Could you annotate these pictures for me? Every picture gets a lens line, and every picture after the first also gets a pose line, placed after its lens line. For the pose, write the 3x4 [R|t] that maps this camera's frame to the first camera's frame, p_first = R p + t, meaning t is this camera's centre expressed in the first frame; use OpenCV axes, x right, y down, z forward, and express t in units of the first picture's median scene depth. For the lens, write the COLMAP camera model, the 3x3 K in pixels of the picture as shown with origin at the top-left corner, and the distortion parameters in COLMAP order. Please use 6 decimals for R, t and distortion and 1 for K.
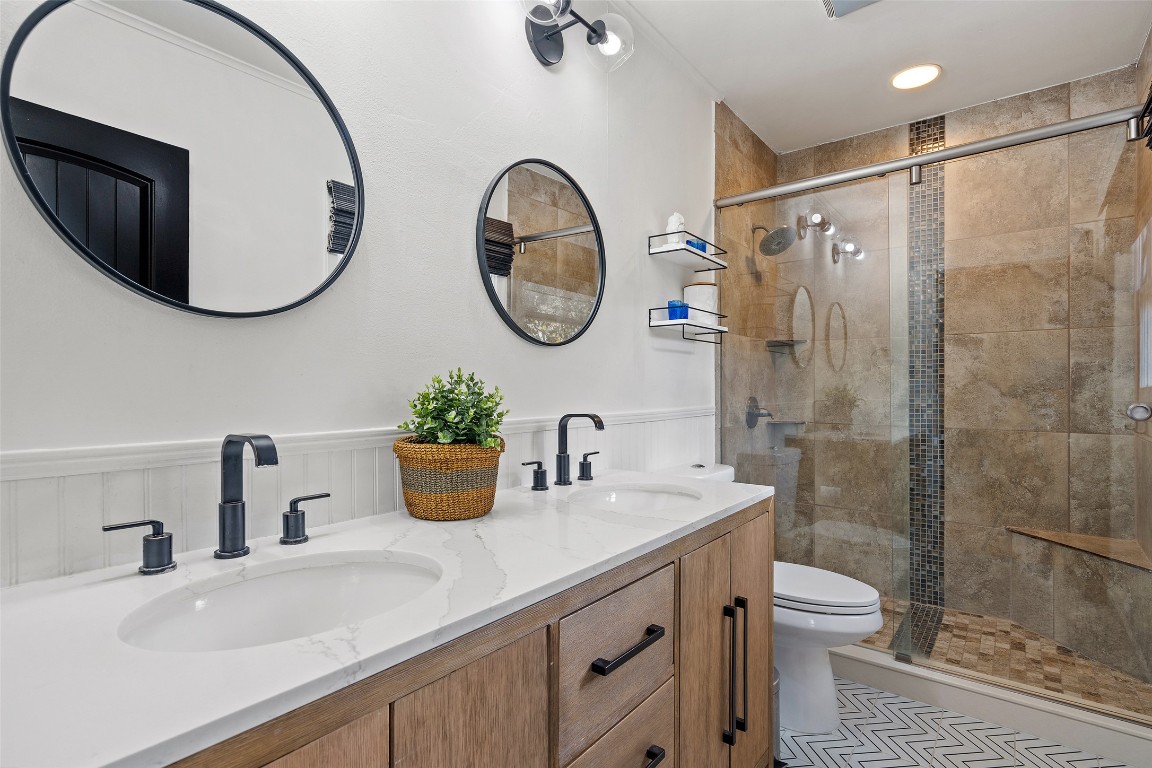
lens RADIAL K [[555.4, 0, 567.6], [0, 555.4, 386.9], [0, 0, 1]] dist [0.002180, 0.003292]
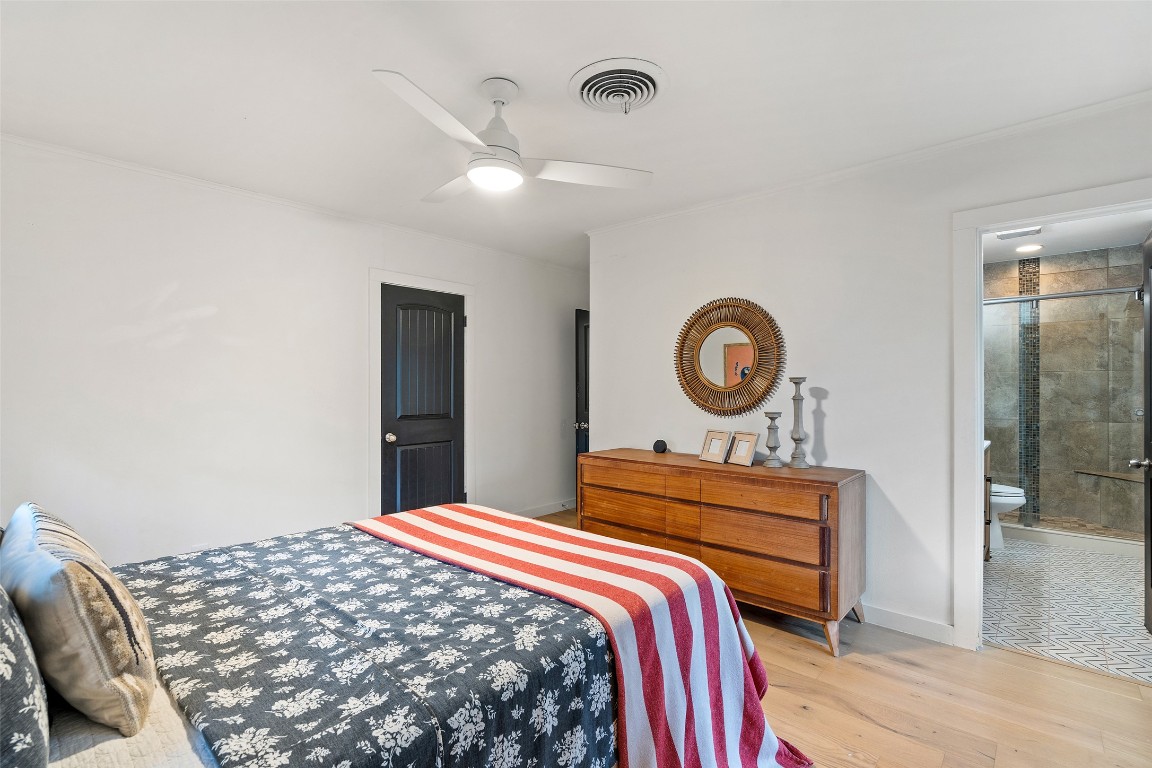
lens RADIAL K [[529.8, 0, 569.9], [0, 529.8, 386.0], [0, 0, 1]] dist [0.003616, 0.000602]
pose [[0.998623, -0.003515, -0.052350, -0.929526], [0.003672, 0.999989, 0.002896, -0.061257], [0.052339, -0.003084, 0.998625, -1.007313]]
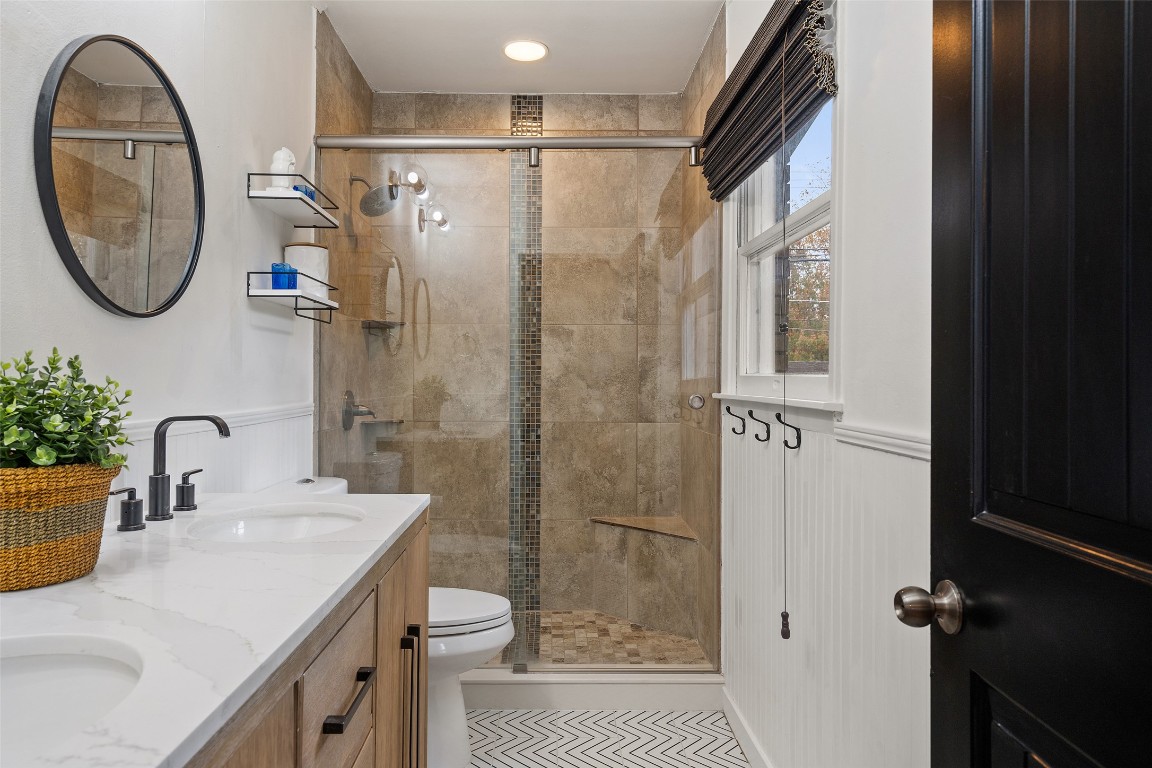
lens RADIAL K [[755.3, 0, 536.1], [0, 755.3, 372.7], [0, 0, 1]] dist [0.011468, 0.003846]
pose [[0.787671, 0.008586, 0.616037, -0.142374], [-0.004526, 0.999957, -0.008150, -0.000366], [-0.616080, 0.003631, 0.787675, -0.018695]]
